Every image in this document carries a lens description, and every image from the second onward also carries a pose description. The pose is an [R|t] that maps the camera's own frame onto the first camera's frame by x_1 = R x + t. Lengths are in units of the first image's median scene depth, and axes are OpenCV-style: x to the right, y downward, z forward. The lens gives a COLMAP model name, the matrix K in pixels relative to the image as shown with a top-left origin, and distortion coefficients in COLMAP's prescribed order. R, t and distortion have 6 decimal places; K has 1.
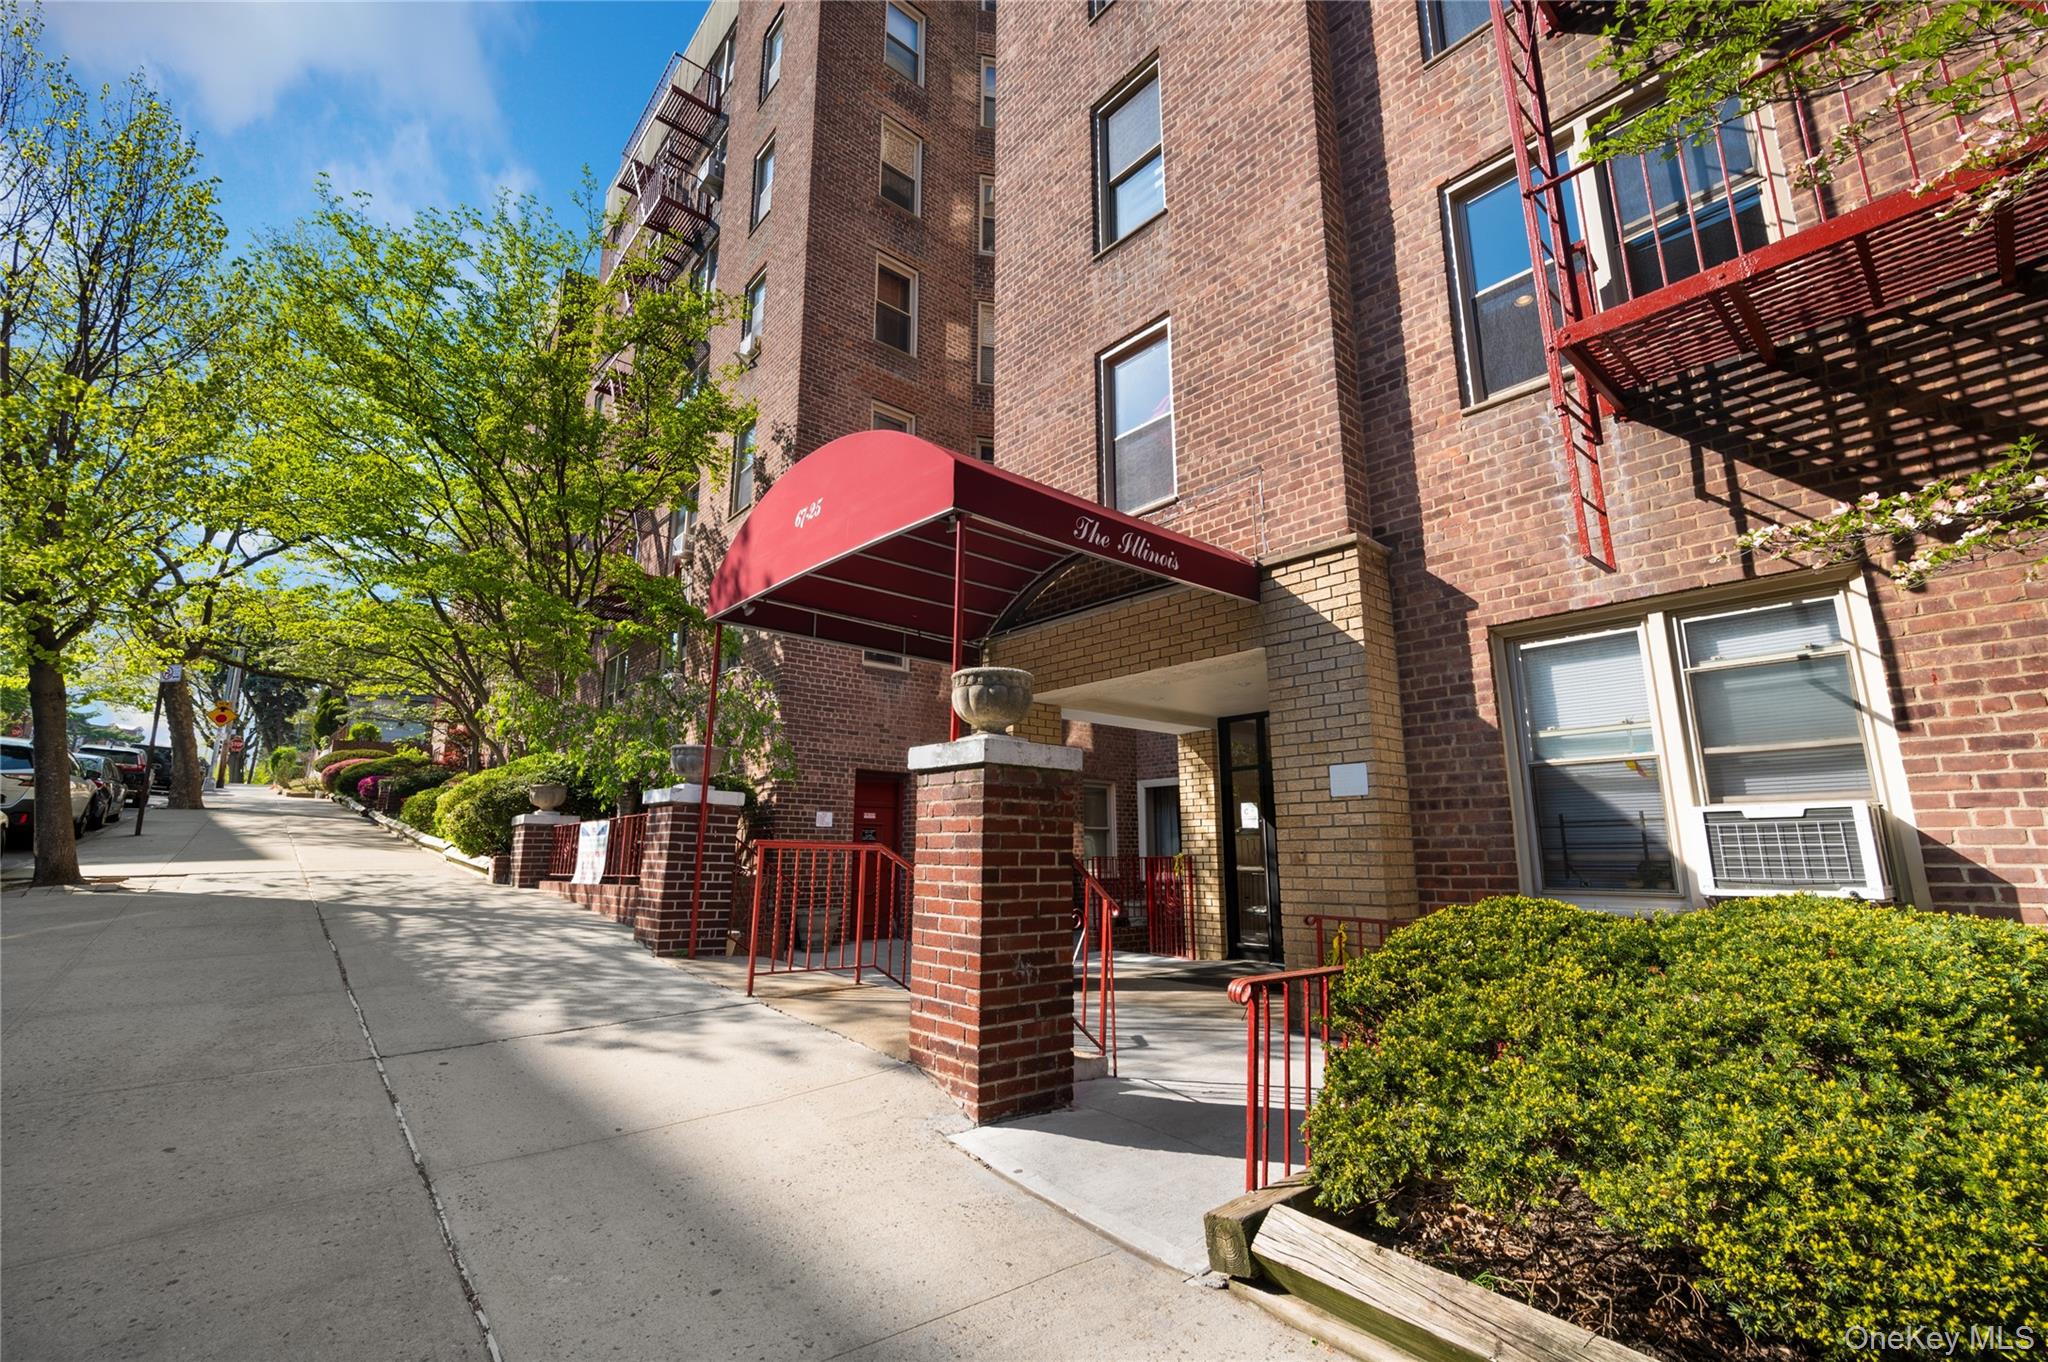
lens RADIAL K [[822.9, 0, 1028.3], [0, 822.9, 683.8], [0, 0, 1]] dist [-0.000537, 0.000192]
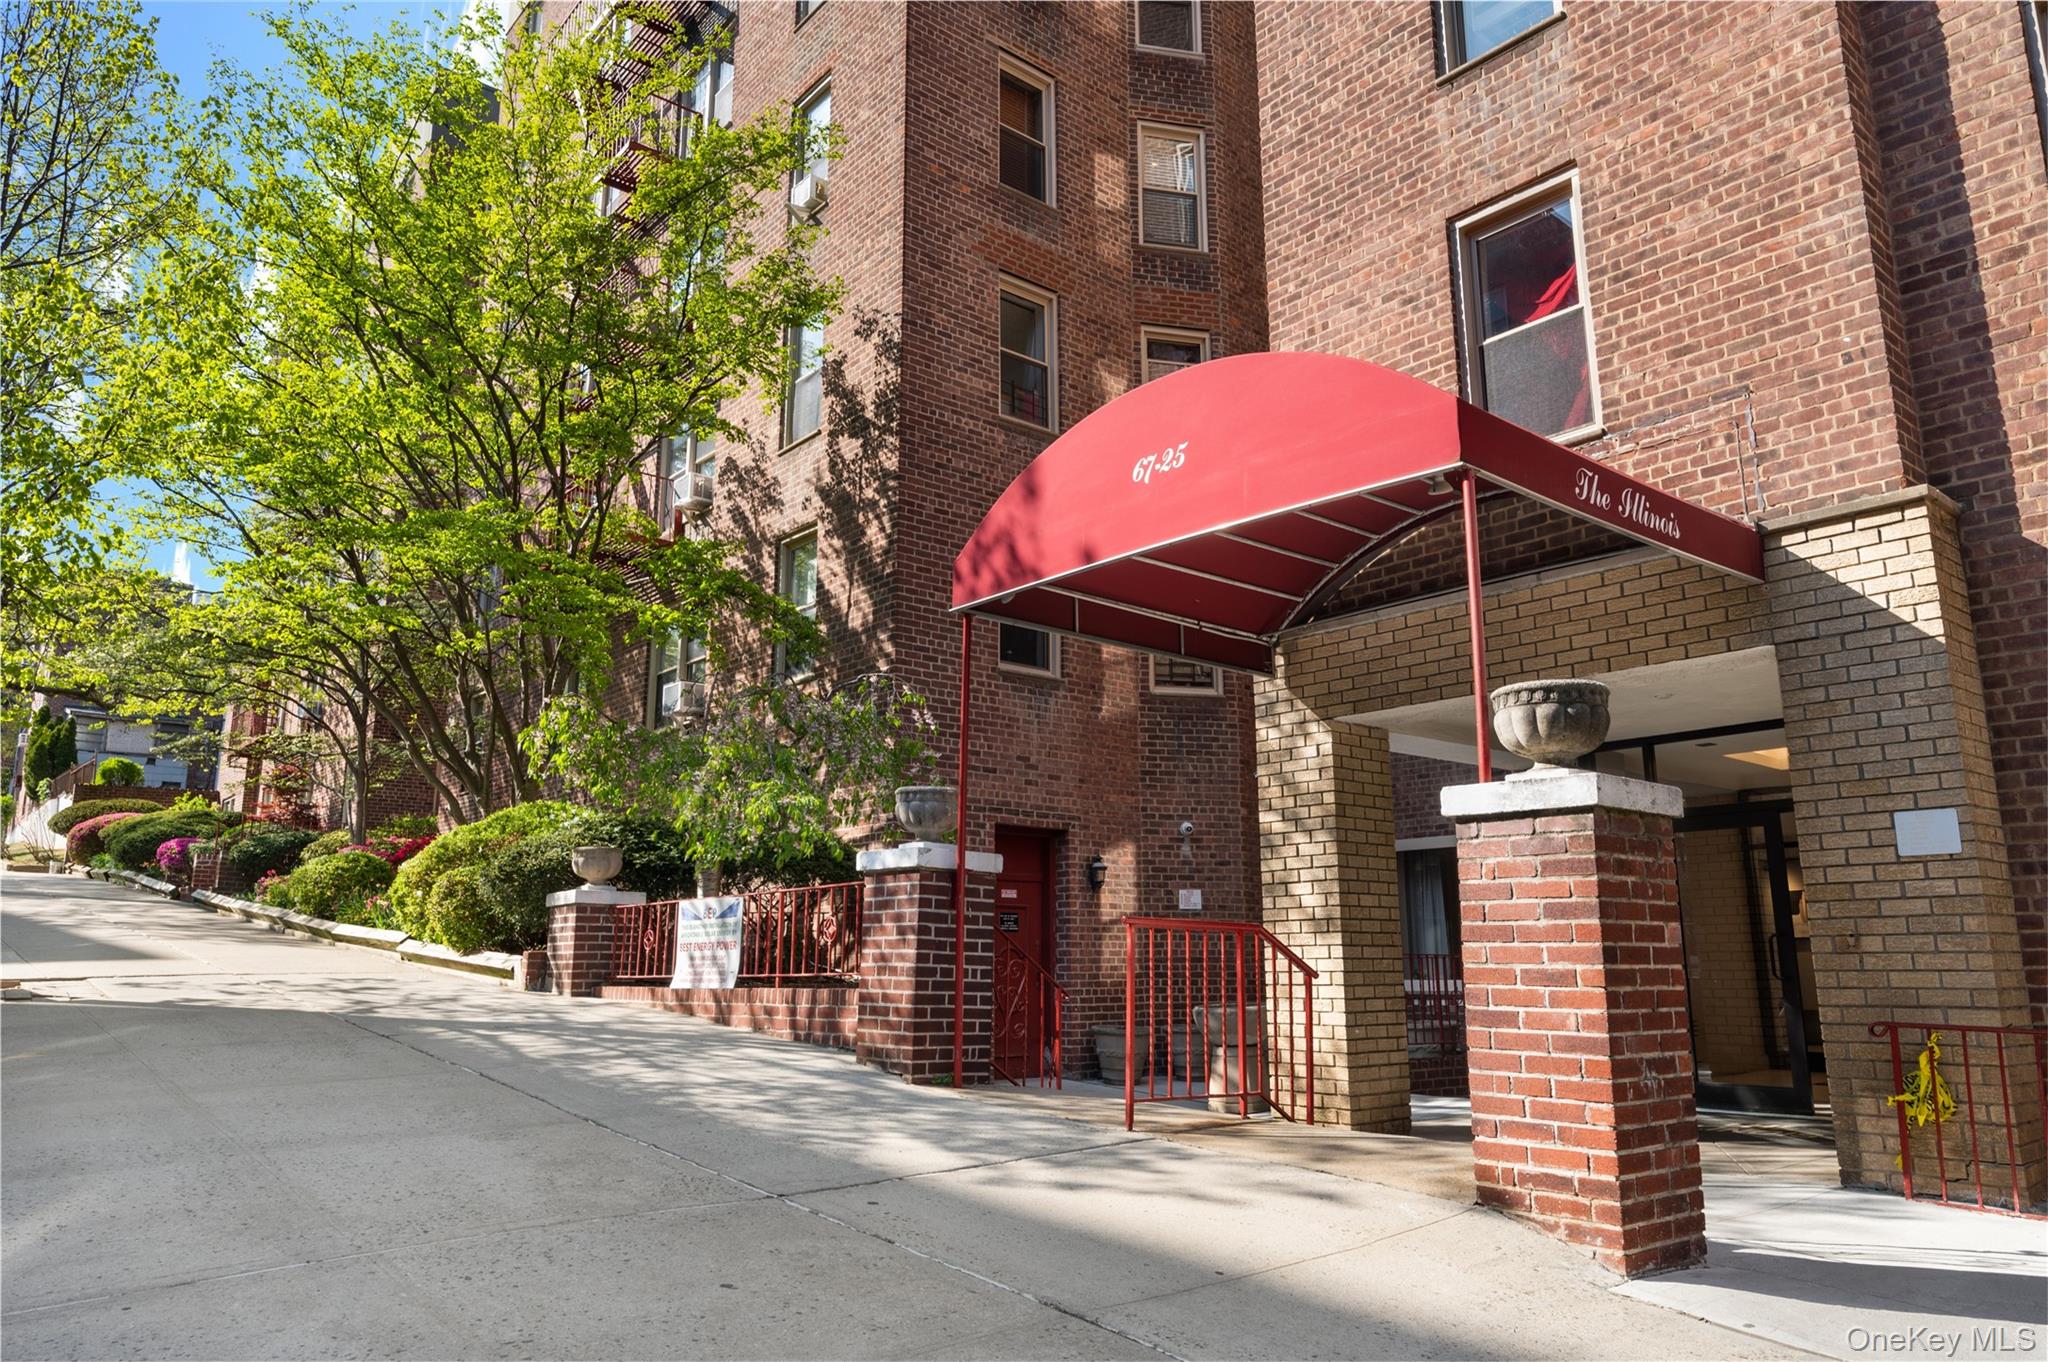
lens RADIAL K [[1302.2, 0, 1024.0], [0, 1302.2, 681.0], [0, 0, 1]] dist [-0.000498, 0.000103]
pose [[0.999792, -0.004851, -0.019805, -0.325813], [0.004678, 0.999951, -0.008765, -0.006690], [0.019846, 0.008671, 0.999765, -0.124765]]
